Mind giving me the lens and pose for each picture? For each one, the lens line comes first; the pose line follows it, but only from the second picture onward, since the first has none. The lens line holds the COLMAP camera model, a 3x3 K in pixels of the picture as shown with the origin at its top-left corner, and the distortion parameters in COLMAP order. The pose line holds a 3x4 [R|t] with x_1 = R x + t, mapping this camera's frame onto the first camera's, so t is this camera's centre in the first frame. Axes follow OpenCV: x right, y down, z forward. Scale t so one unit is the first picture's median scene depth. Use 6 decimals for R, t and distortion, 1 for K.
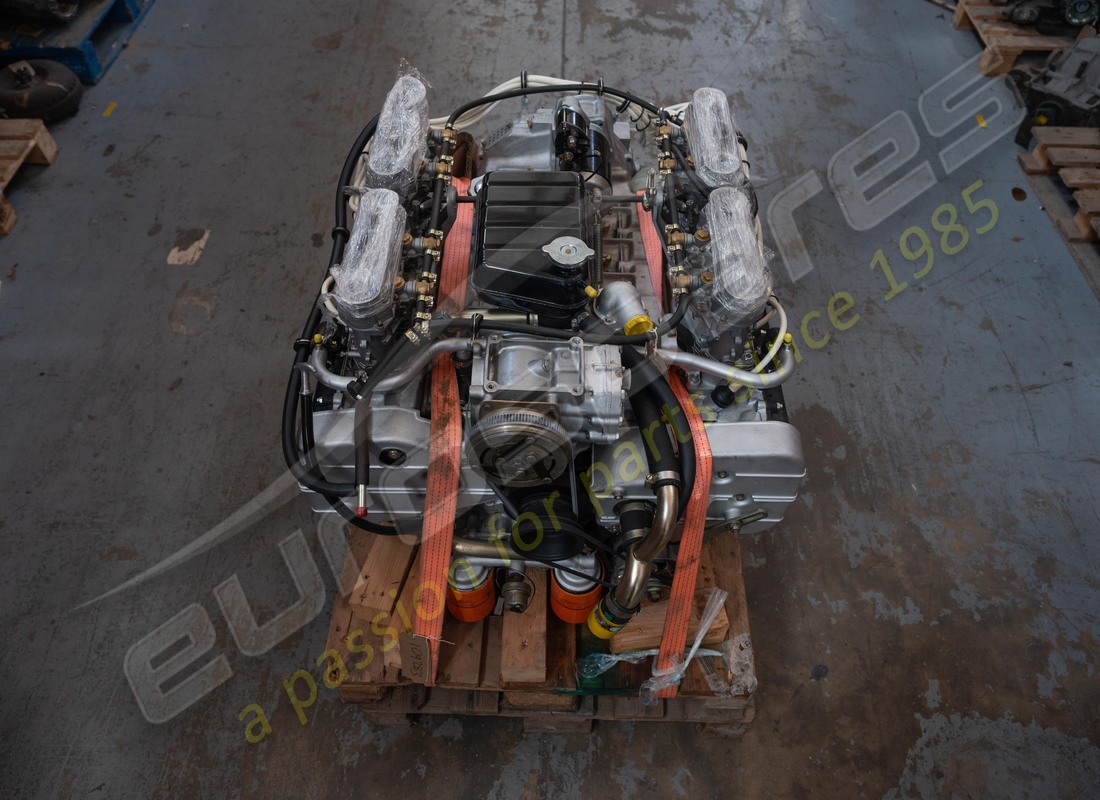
lens RADIAL K [[787.9, 0, 550.0], [0, 787.9, 400.0], [0, 0, 1]] dist [0.001002, 0.000134]
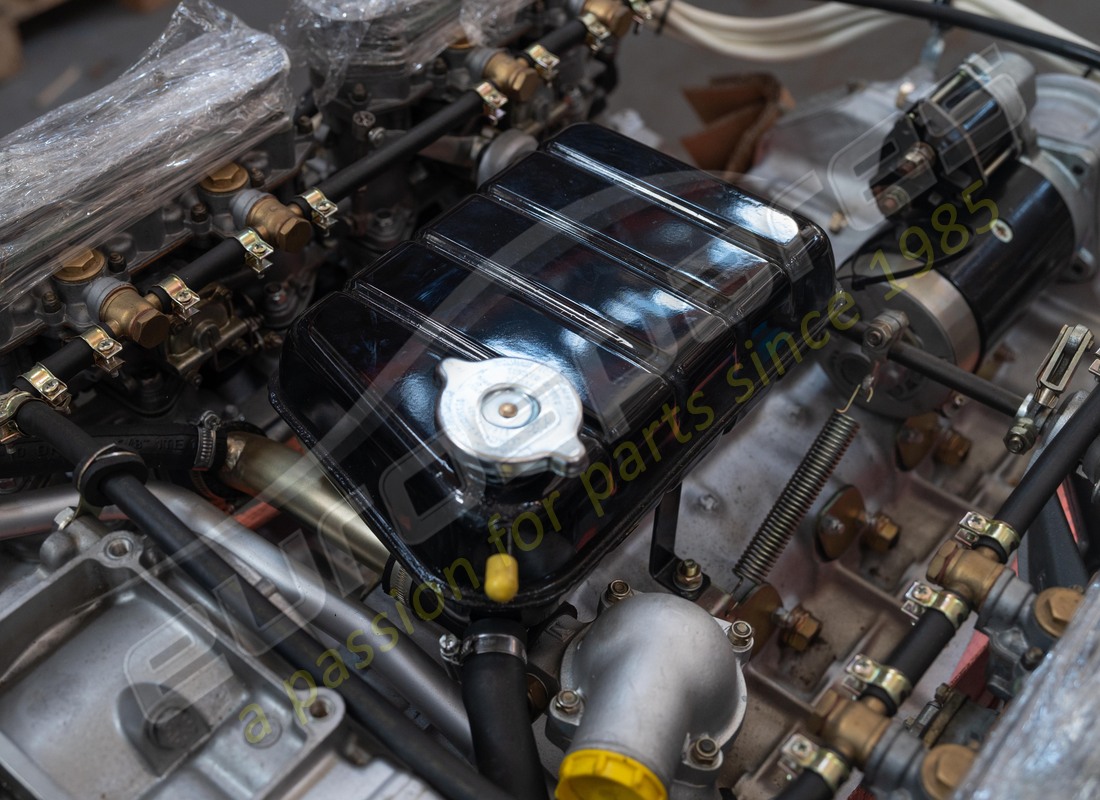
lens RADIAL K [[1363.6, 0, 550.0], [0, 1363.6, 400.0], [0, 0, 1]] dist [-0.009923, -0.017766]
pose [[0.780344, 0.440312, -0.444058, 0.232724], [-0.503572, 0.863475, -0.028738, -0.175547], [0.370780, 0.246041, 0.895537, 0.544488]]
